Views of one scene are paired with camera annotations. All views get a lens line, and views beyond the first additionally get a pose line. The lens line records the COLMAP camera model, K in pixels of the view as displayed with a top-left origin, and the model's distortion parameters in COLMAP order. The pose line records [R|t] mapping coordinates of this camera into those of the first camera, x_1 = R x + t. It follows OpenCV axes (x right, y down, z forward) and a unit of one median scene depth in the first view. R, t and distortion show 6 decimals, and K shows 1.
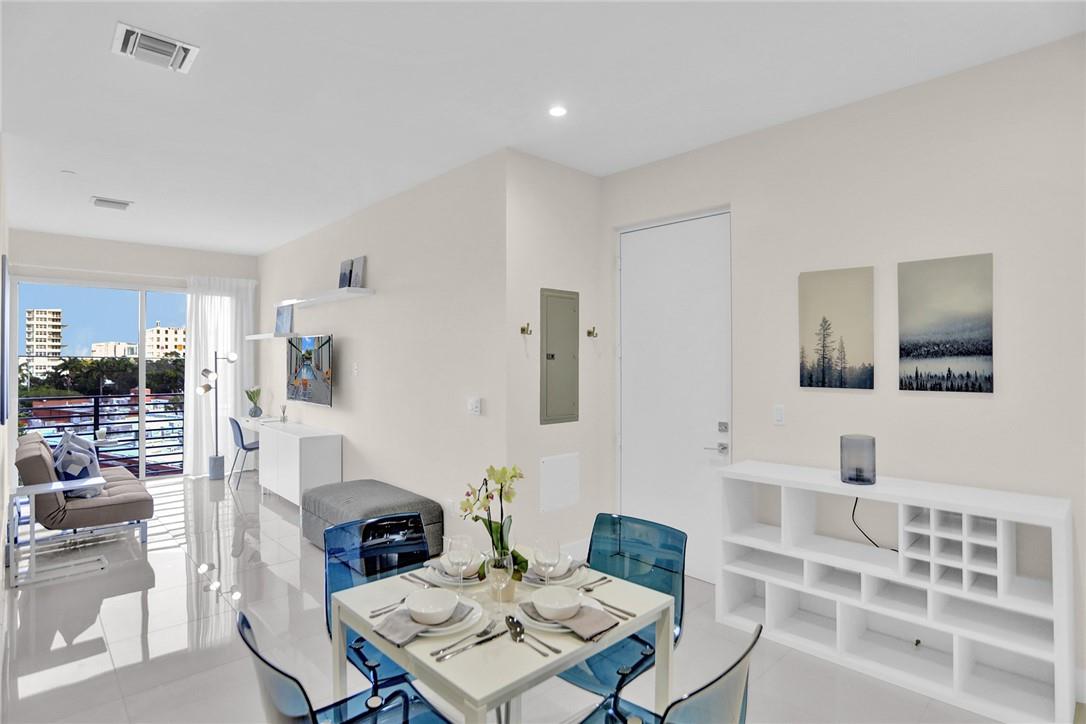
lens RADIAL K [[614.0, 0, 562.5], [0, 614.0, 358.5], [0, 0, 1]] dist [-0.036613, 0.022152]
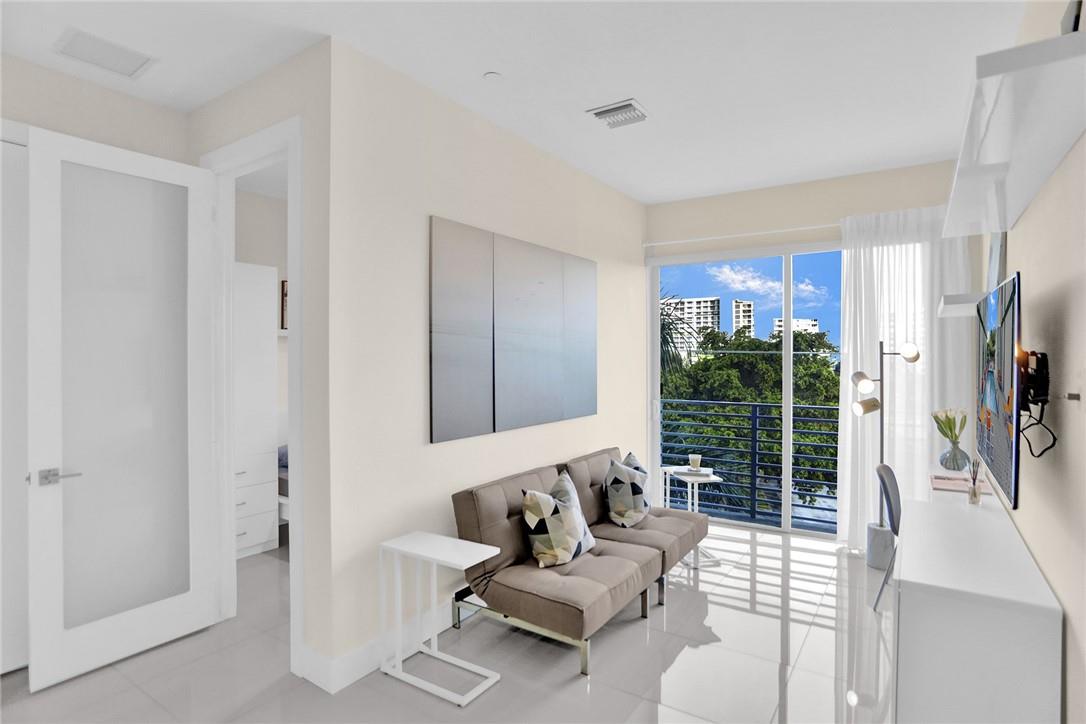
lens RADIAL K [[614.0, 0, 559.4], [0, 614.0, 358.7], [0, 0, 1]] dist [-0.036613, 0.022152]
pose [[0.249189, 0.005742, -0.968438, -0.092741], [-0.000577, 0.999983, 0.005781, 0.000940], [0.968455, -0.000881, 0.249188, 0.567366]]
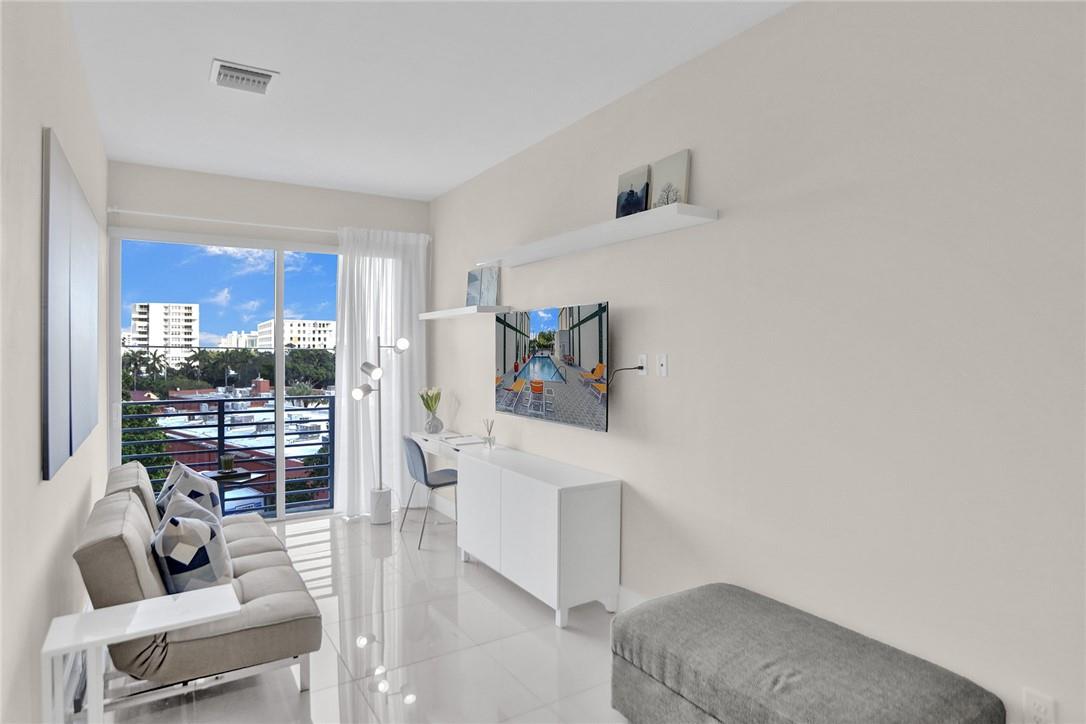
lens RADIAL K [[614.0, 0, 555.4], [0, 614.0, 357.4], [0, 0, 1]] dist [-0.036613, 0.022152]
pose [[0.988041, 0.003327, -0.154155, -0.265214], [-0.001745, 0.999944, 0.010397, 0.003833], [0.154181, -0.010004, 0.987992, 0.346160]]
